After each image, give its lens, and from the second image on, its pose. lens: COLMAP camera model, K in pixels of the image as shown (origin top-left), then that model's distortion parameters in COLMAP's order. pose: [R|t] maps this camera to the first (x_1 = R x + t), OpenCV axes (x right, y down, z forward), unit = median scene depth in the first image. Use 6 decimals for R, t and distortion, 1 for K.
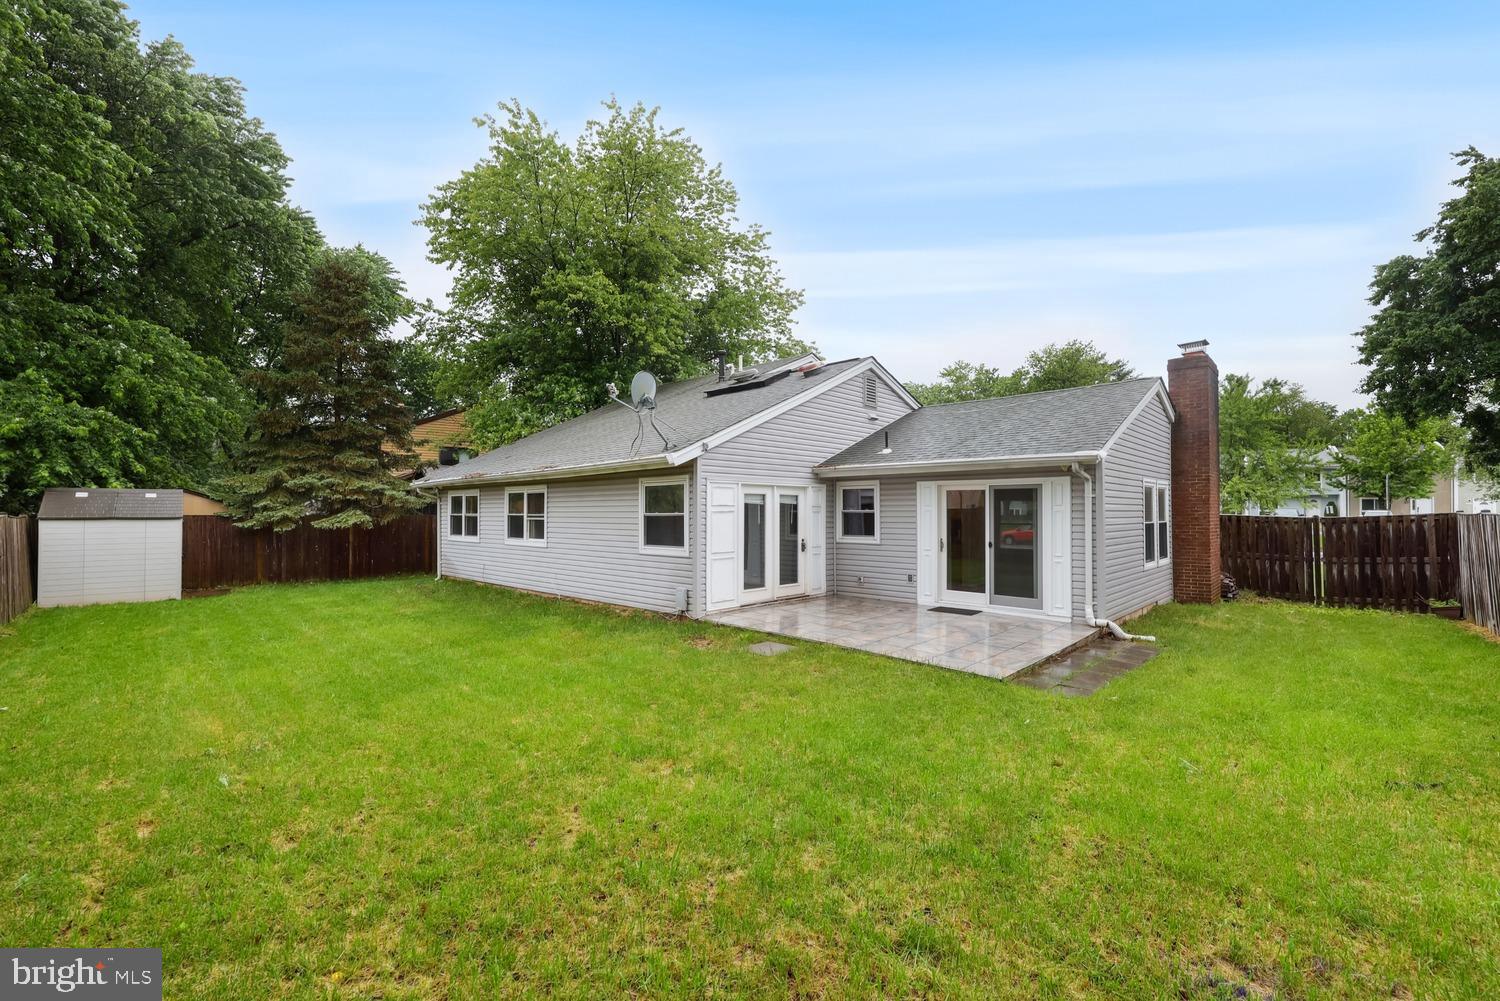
lens RADIAL K [[620.4, 0, 751.6], [0, 620.4, 512.5], [0, 0, 1]] dist [-0.000901, -0.000254]
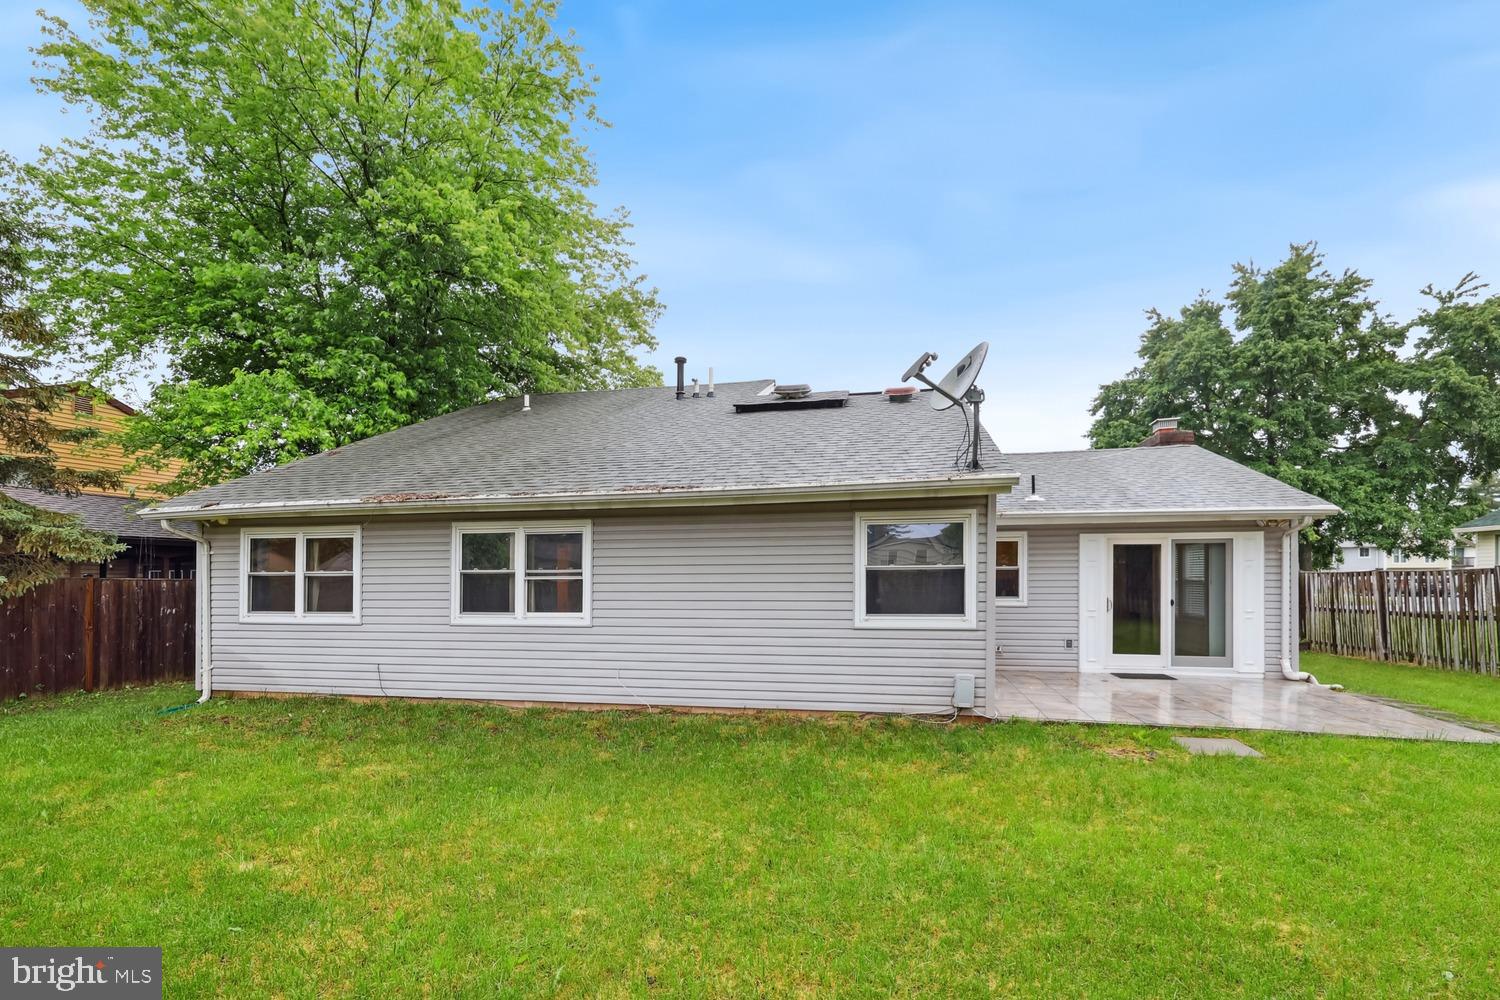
lens RADIAL K [[599.2, 0, 750.0], [0, 599.2, 580.4], [0, 0, 1]] dist [0.025102, 0.000054]
pose [[0.853022, -0.007737, 0.521818, -0.501362], [-0.000399, 0.999880, 0.015477, 0.003011], [-0.521875, -0.013410, 0.852917, 0.438692]]
